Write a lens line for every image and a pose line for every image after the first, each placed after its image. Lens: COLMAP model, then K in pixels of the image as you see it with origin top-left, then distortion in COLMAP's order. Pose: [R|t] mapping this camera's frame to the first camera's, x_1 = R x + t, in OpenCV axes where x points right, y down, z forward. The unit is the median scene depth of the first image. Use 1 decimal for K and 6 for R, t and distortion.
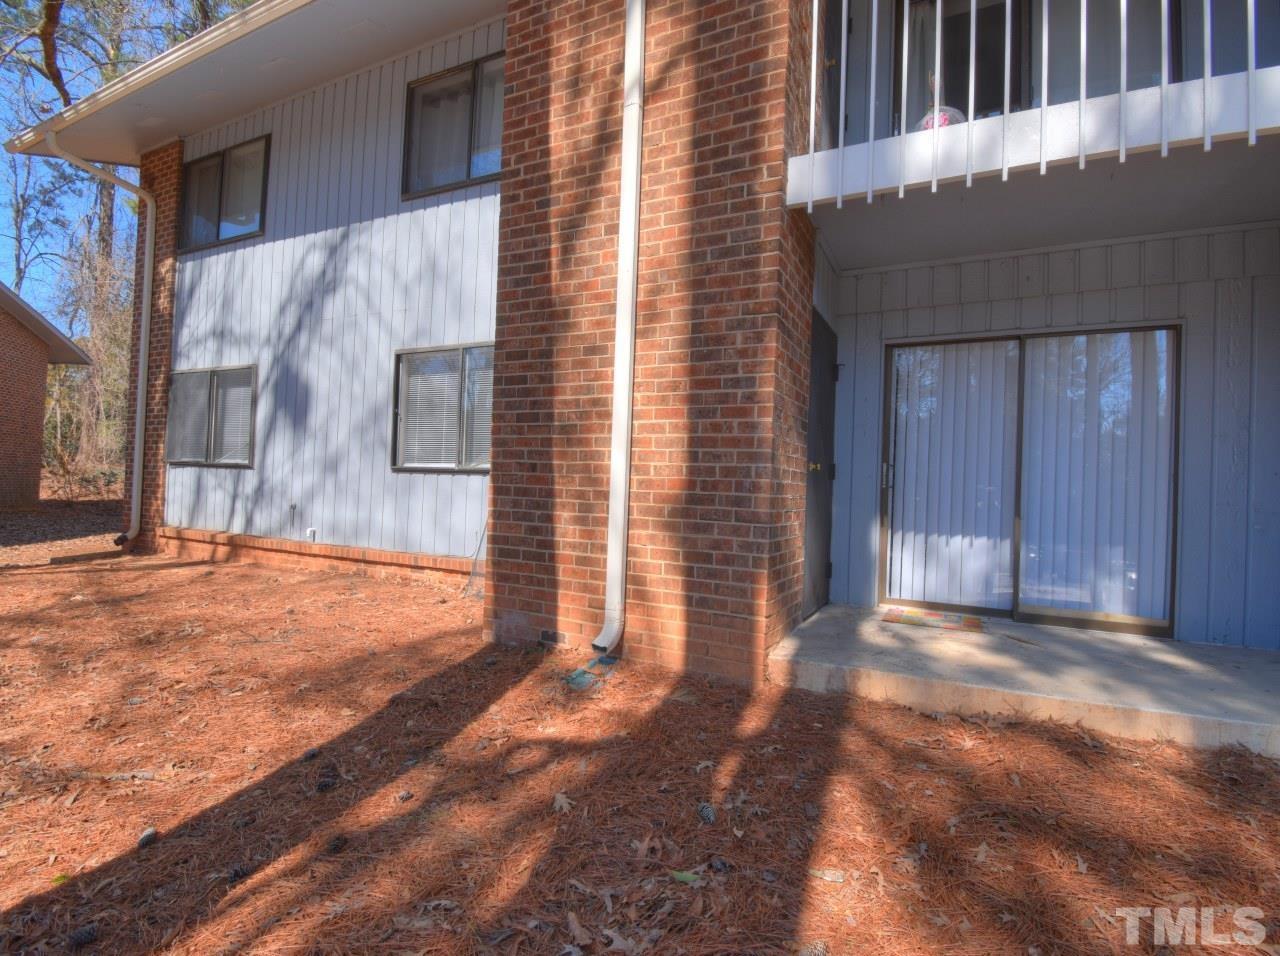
lens RADIAL K [[647.4, 0, 629.6], [0, 647.4, 472.3], [0, 0, 1]] dist [0.015444, -0.020973]
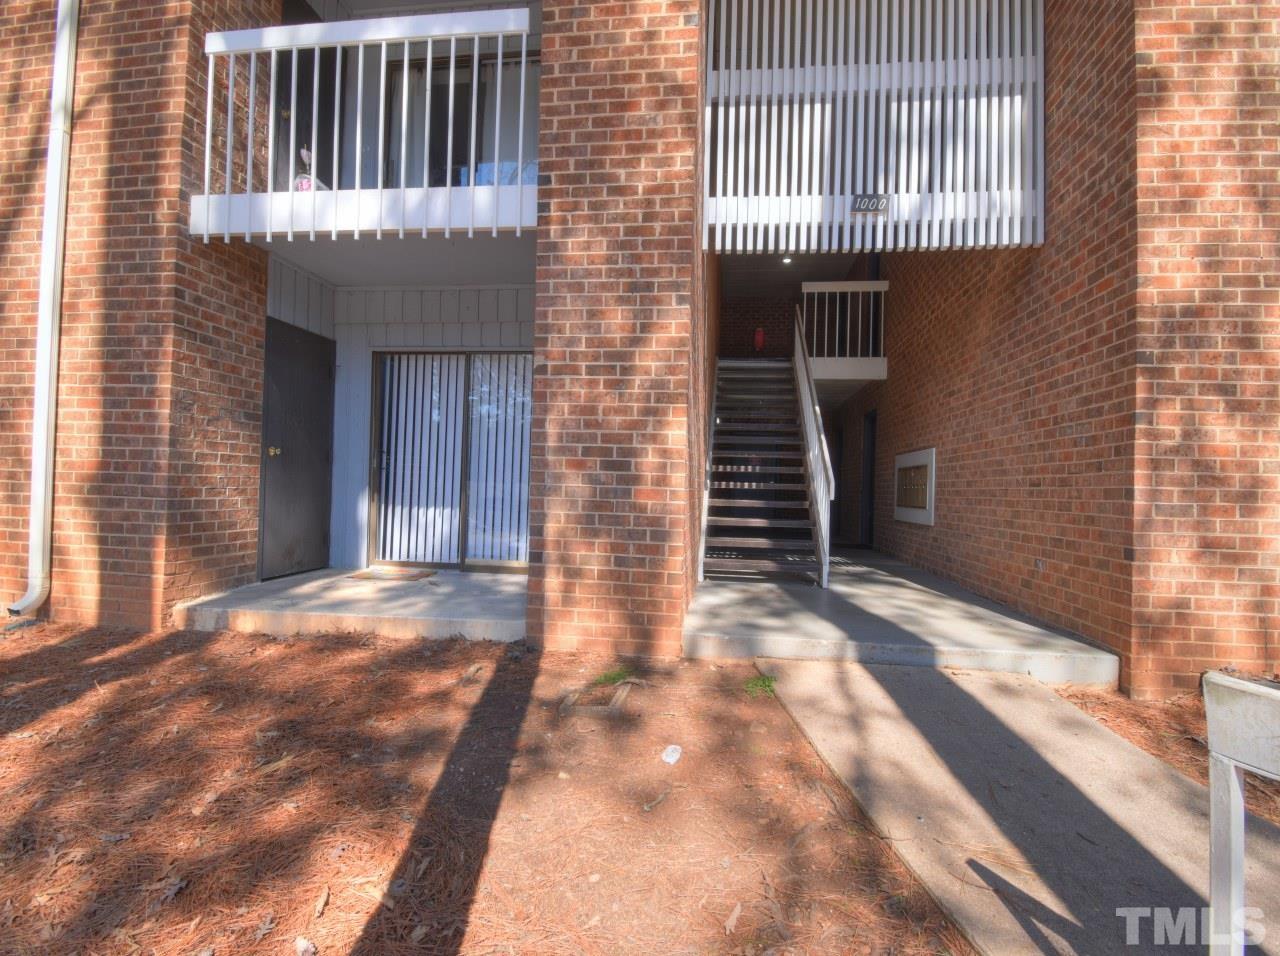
lens RADIAL K [[647.4, 0, 648.9], [0, 647.4, 475.9], [0, 0, 1]] dist [0.015444, -0.020973]
pose [[0.938856, 0.000078, 0.344311, 0.610183], [-0.003201, 0.999959, 0.008504, 0.025111], [-0.344296, -0.009086, 0.938817, -0.421533]]
